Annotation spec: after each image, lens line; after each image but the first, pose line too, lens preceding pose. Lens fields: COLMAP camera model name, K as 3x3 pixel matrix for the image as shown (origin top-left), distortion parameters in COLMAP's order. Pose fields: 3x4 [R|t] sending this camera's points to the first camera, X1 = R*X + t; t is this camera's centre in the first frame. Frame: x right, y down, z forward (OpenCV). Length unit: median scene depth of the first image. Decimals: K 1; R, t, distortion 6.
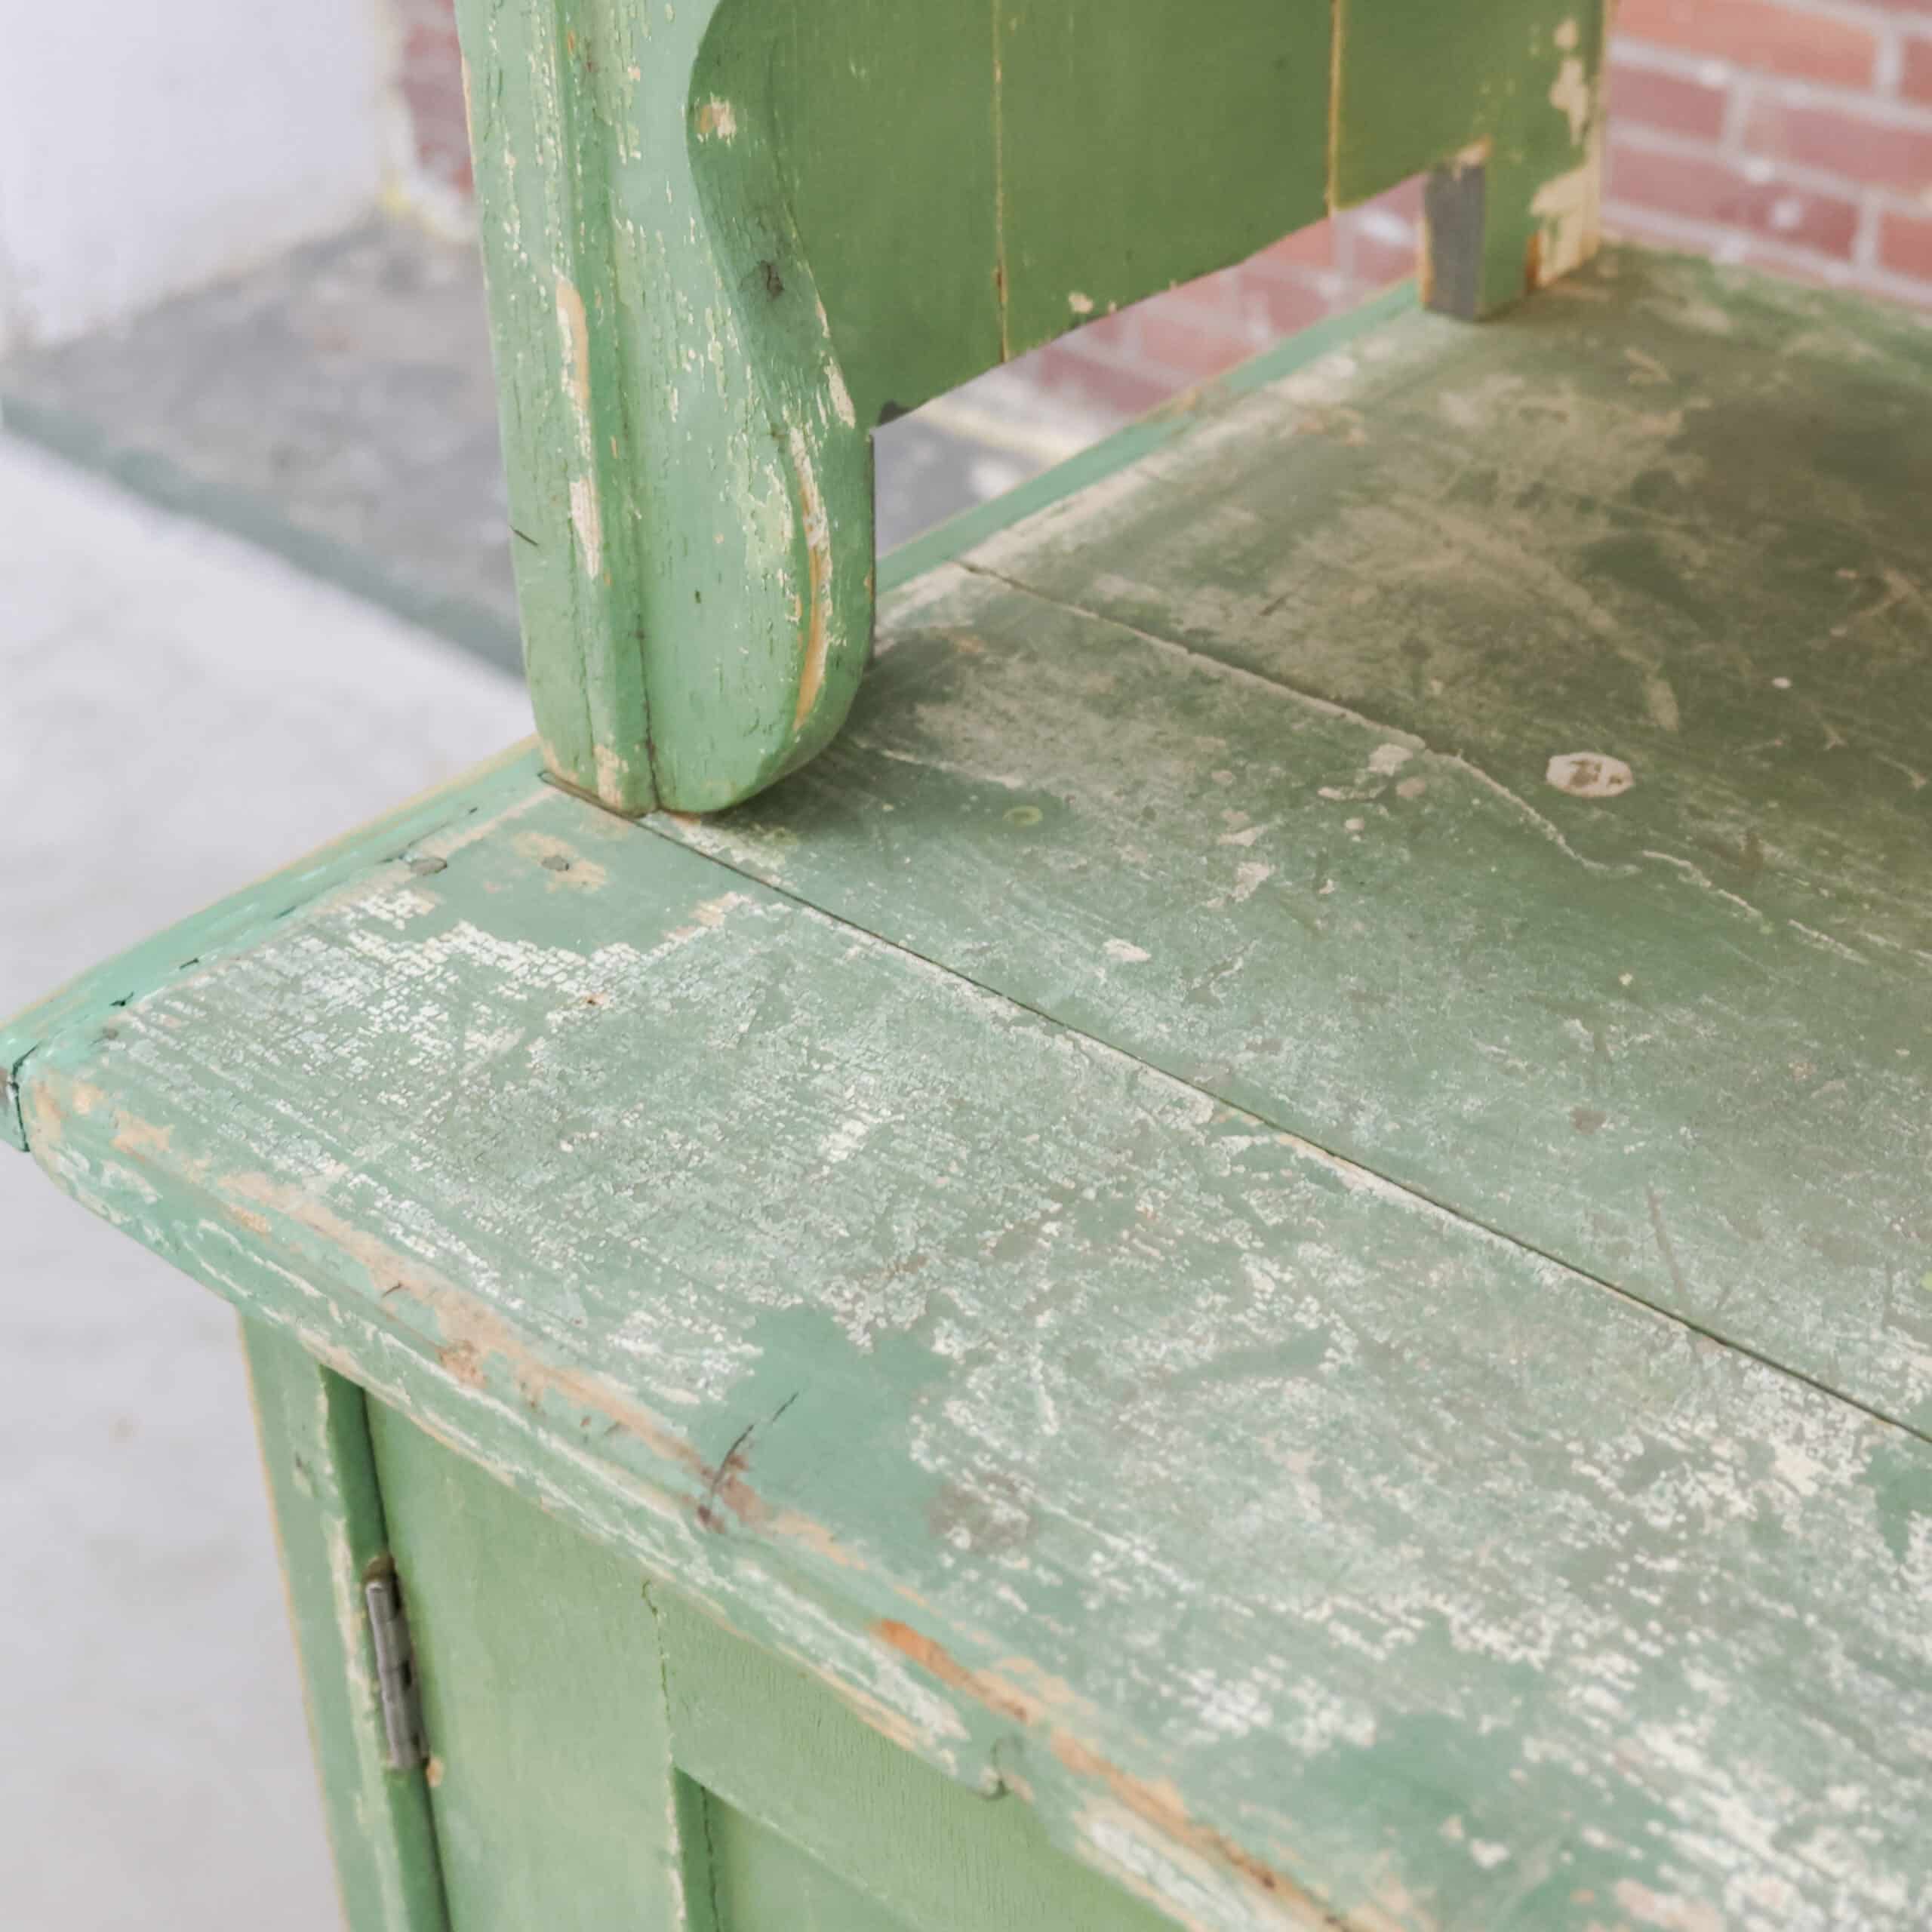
lens RADIAL K [[3157.7, 0, 965.3], [0, 3157.7, 923.8], [0, 0, 1]] dist [0.005455, 0.014031]
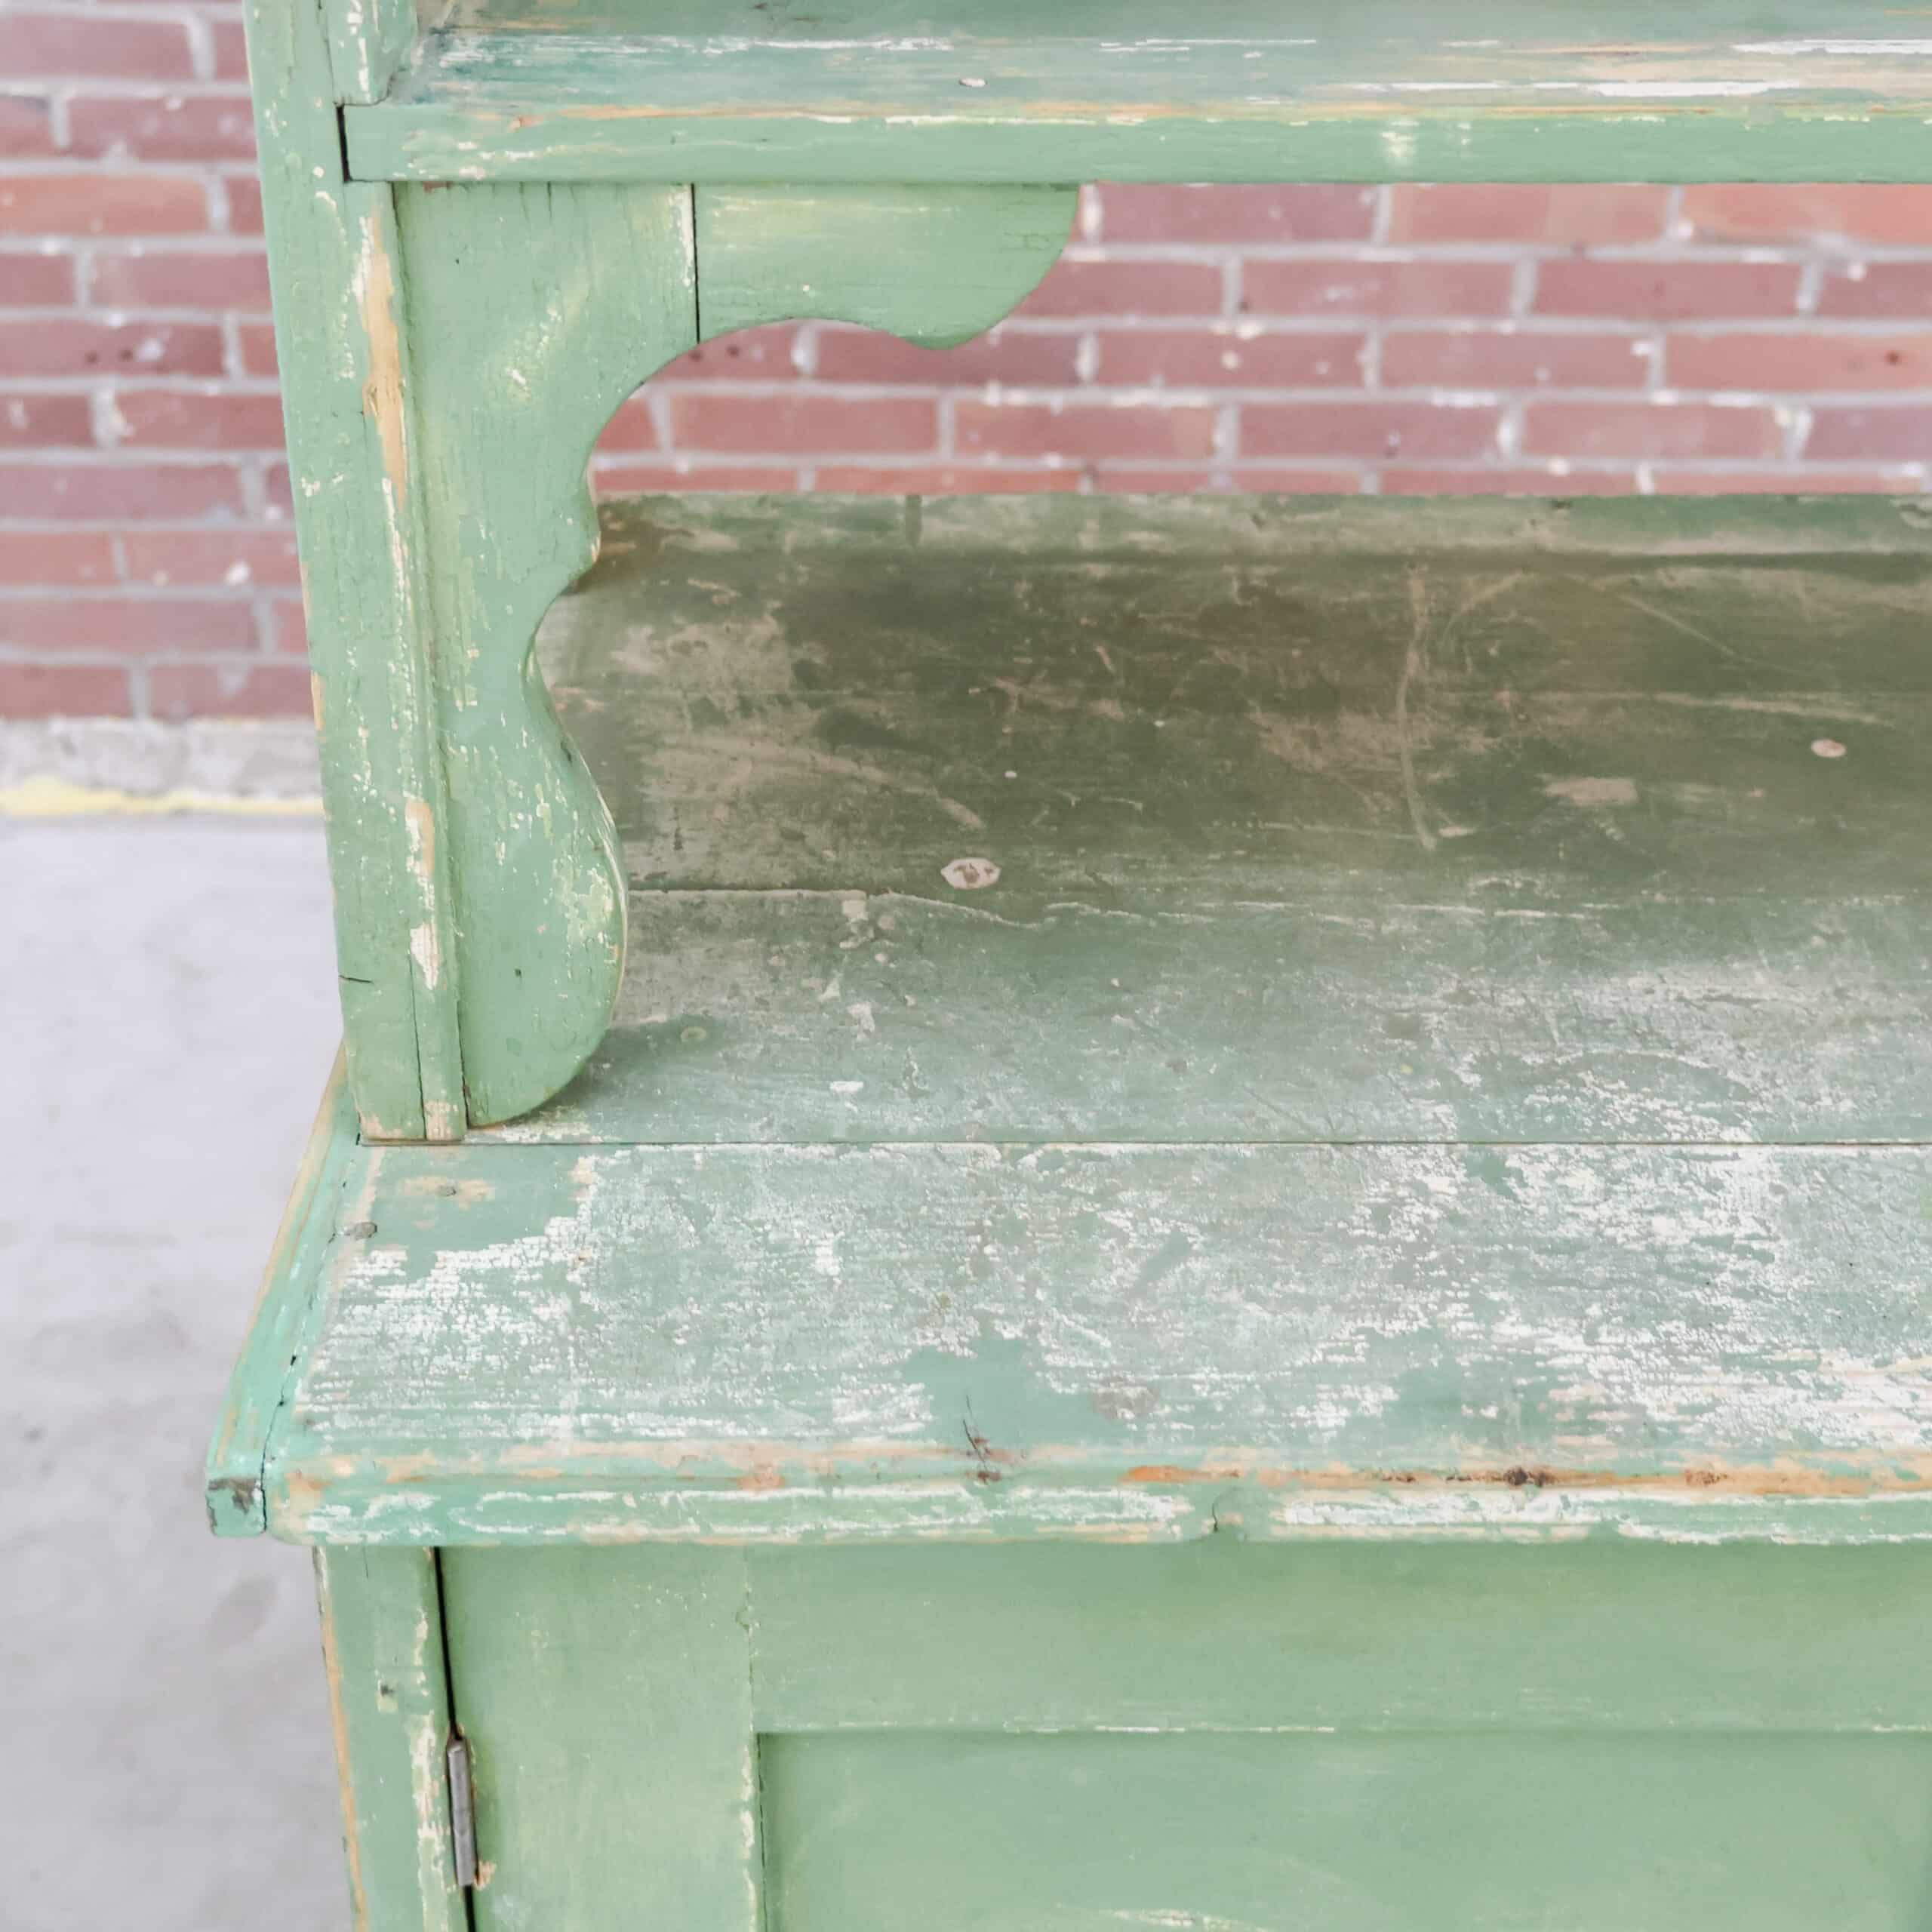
lens RADIAL K [[3458.4, 0, 938.9], [0, 3458.4, 1004.8], [0, 0, 1]] dist [0.000953, 0.031949]
pose [[0.760679, -0.367460, 0.535108, -0.840528], [0.353104, 0.925953, 0.133901, -0.249579], [-0.544688, 0.087094, 0.834104, -0.439704]]
